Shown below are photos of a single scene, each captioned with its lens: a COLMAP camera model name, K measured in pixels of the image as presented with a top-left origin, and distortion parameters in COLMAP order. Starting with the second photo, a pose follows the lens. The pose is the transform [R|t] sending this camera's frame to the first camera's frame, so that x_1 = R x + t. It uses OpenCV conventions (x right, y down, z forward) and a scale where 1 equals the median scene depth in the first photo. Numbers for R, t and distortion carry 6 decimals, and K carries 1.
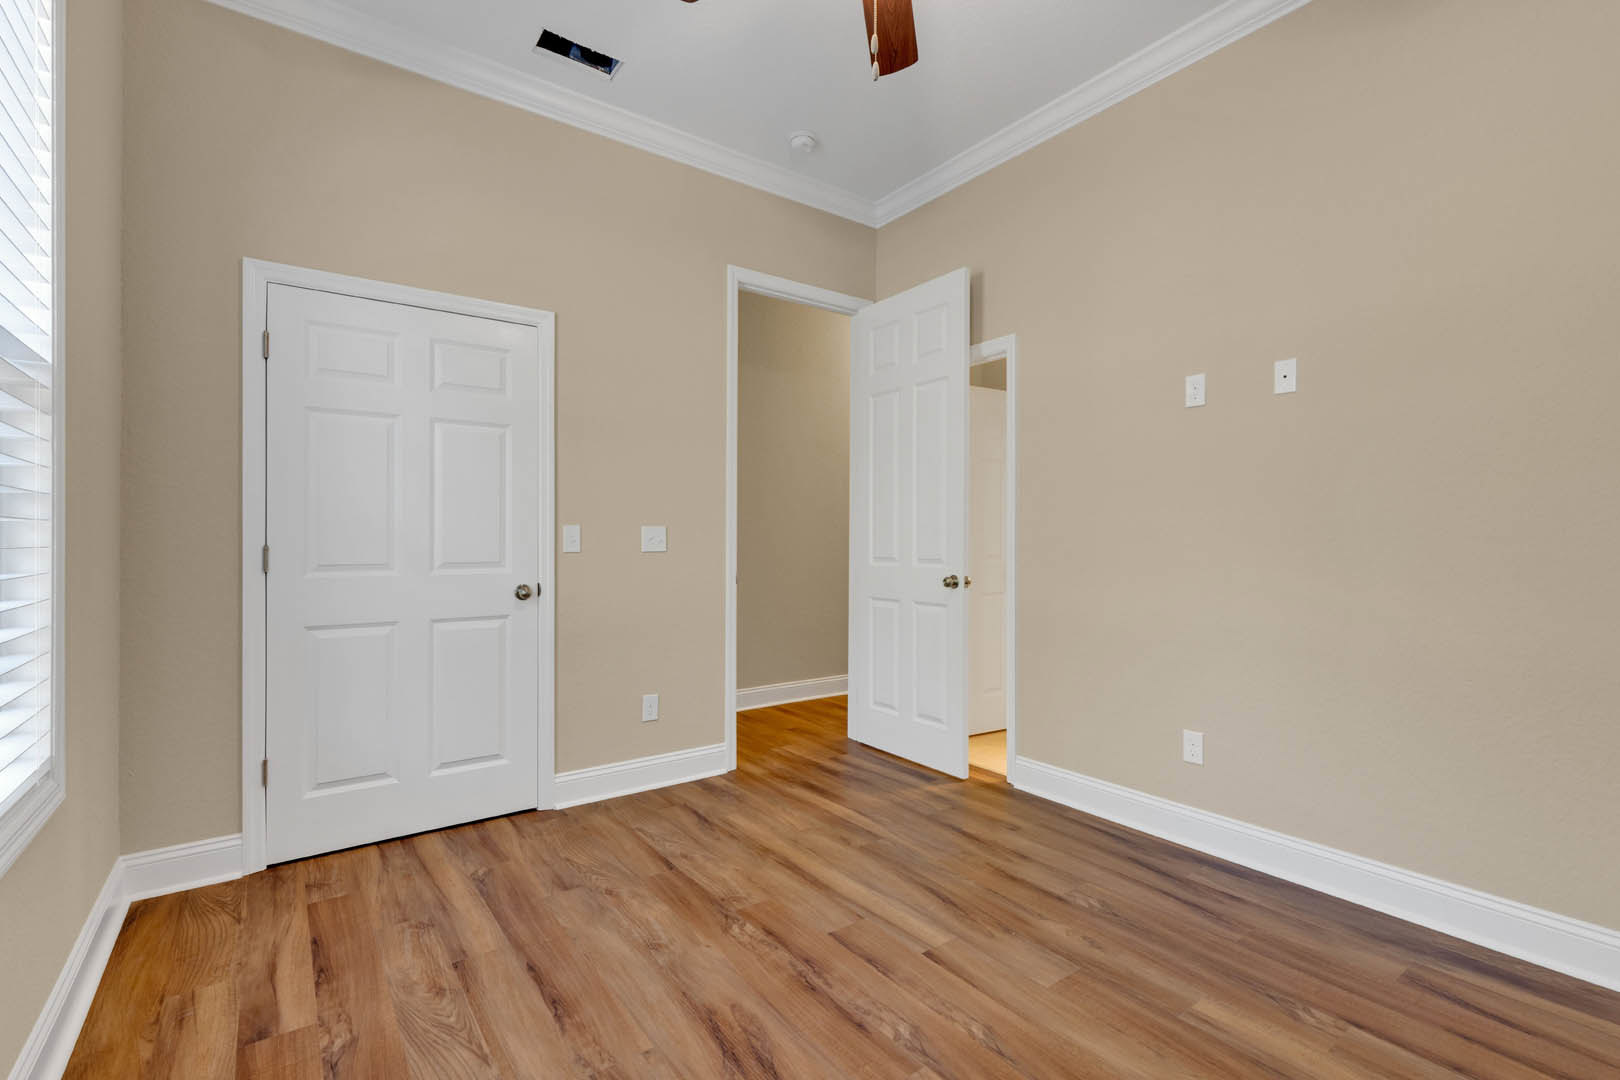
lens RADIAL K [[732.6, 0, 809.3], [0, 732.6, 540.9], [0, 0, 1]] dist [0.014184, -0.002170]
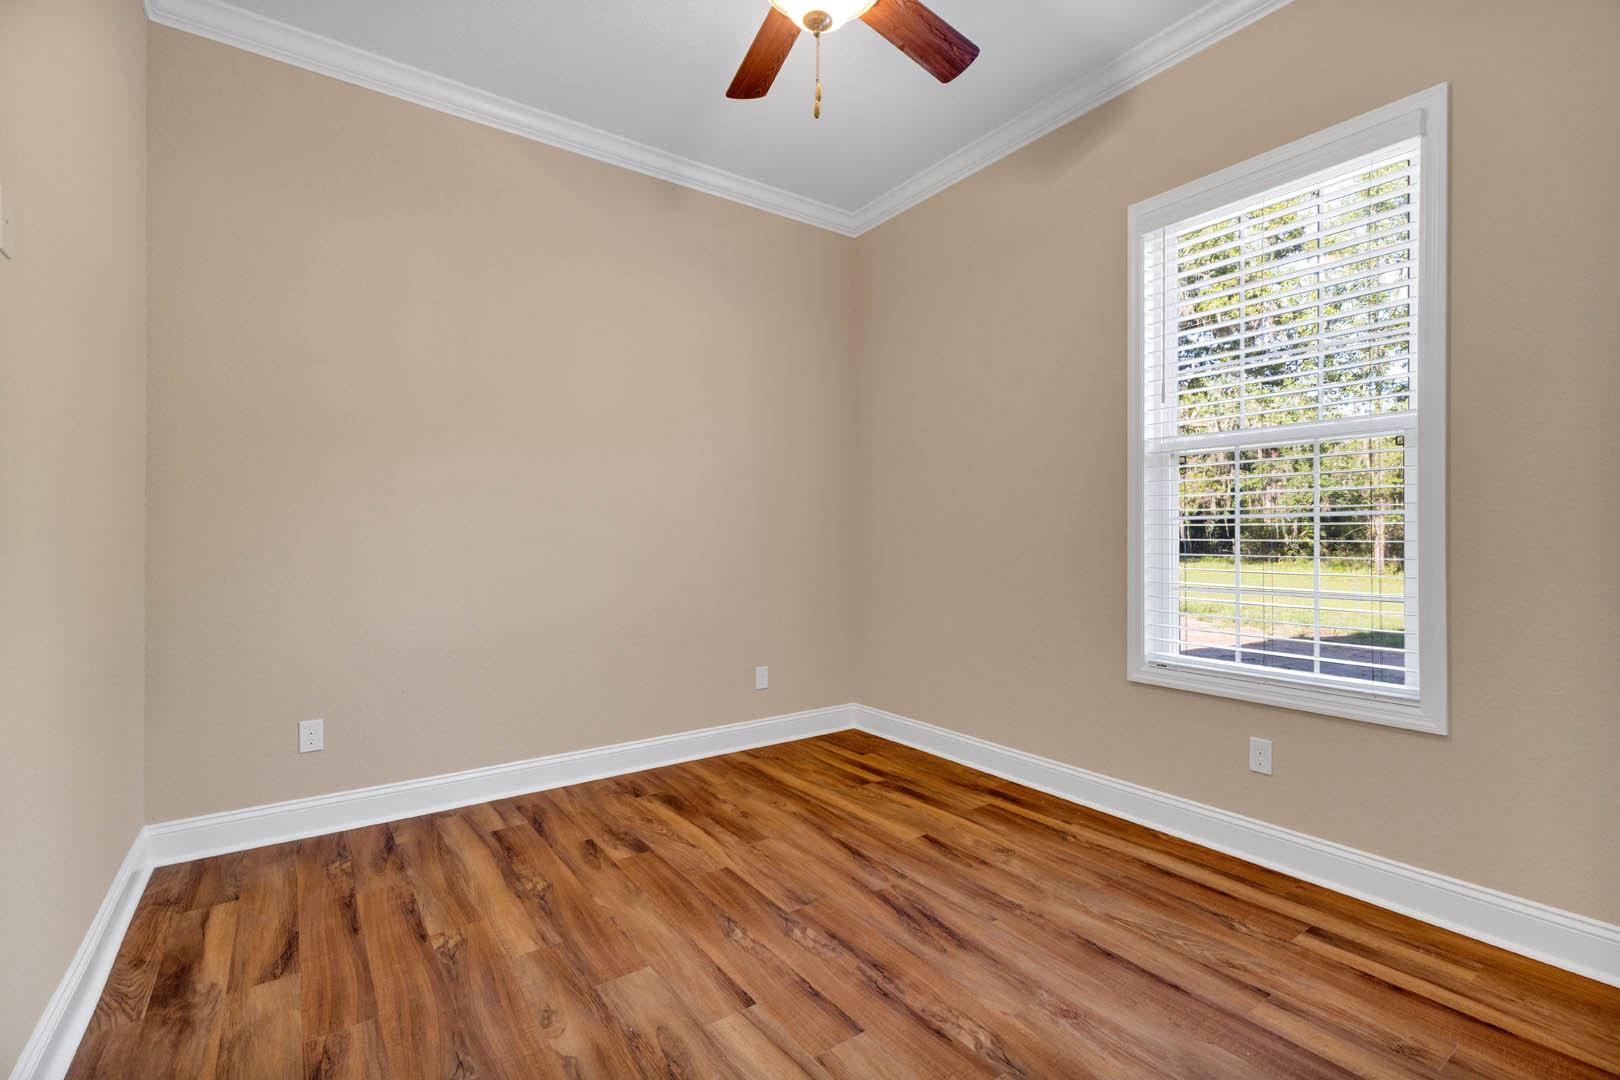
lens RADIAL K [[732.6, 0, 807.4], [0, 732.6, 533.6], [0, 0, 1]] dist [0.014184, -0.002170]
pose [[-0.999885, 0.001158, 0.015095, 0.081264], [0.001030, 0.999964, -0.008450, 0.004798], [-0.015104, -0.008433, -0.999850, 1.964693]]
